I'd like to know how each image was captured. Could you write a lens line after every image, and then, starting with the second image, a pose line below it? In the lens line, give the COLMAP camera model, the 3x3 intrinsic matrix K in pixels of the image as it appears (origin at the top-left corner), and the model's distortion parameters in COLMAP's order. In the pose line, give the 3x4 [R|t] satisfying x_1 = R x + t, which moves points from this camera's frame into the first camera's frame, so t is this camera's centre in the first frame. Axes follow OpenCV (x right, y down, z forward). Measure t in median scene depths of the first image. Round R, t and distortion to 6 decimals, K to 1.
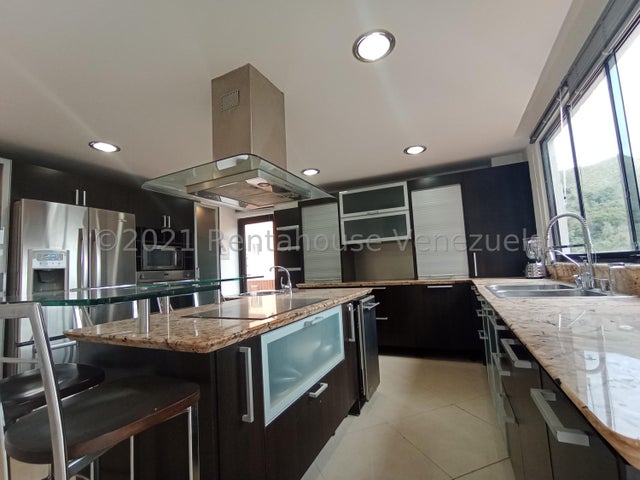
lens RADIAL K [[295.3, 0, 320.0], [0, 295.3, 240.0], [0, 0, 1]] dist [-0.007080, 0.000312]
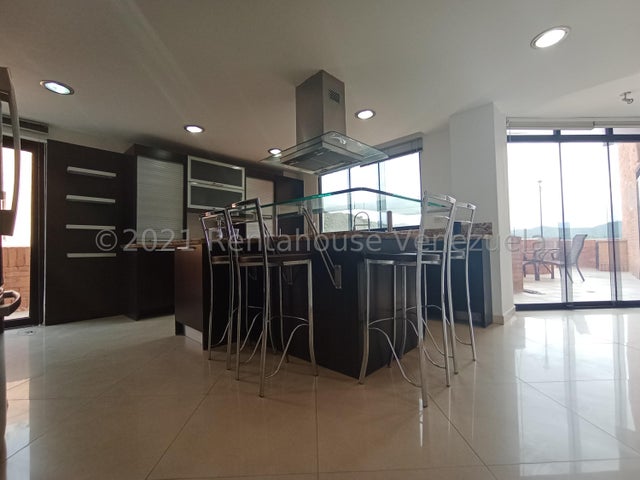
lens RADIAL K [[292.6, 0, 320.0], [0, 292.6, 240.0], [0, 0, 1]] dist [-0.001975, 0.000254]
pose [[0.328486, 0.079029, 0.941197, -1.035880], [-0.084853, 0.994933, -0.053927, 0.206238], [-0.940690, -0.062150, 0.333527, 0.326757]]
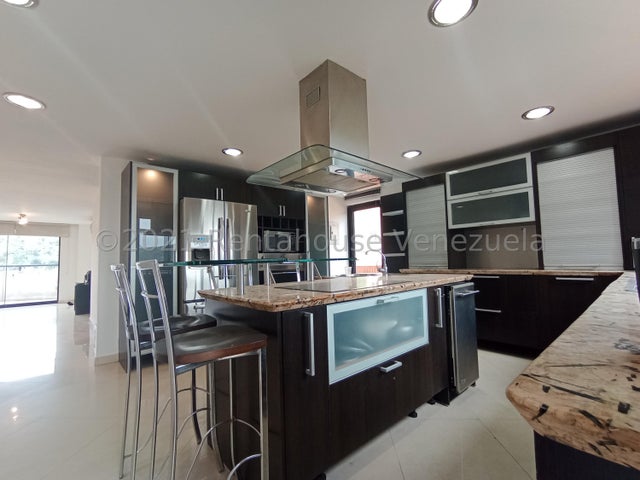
lens RADIAL K [[292.6, 0, 320.0], [0, 292.6, 240.0], [0, 0, 1]] dist [-0.001975, 0.000254]
pose [[0.917751, 0.003672, -0.397140, 0.099825], [0.013129, 0.999130, 0.039577, 0.012365], [0.396940, -0.041536, 0.916904, -0.013430]]
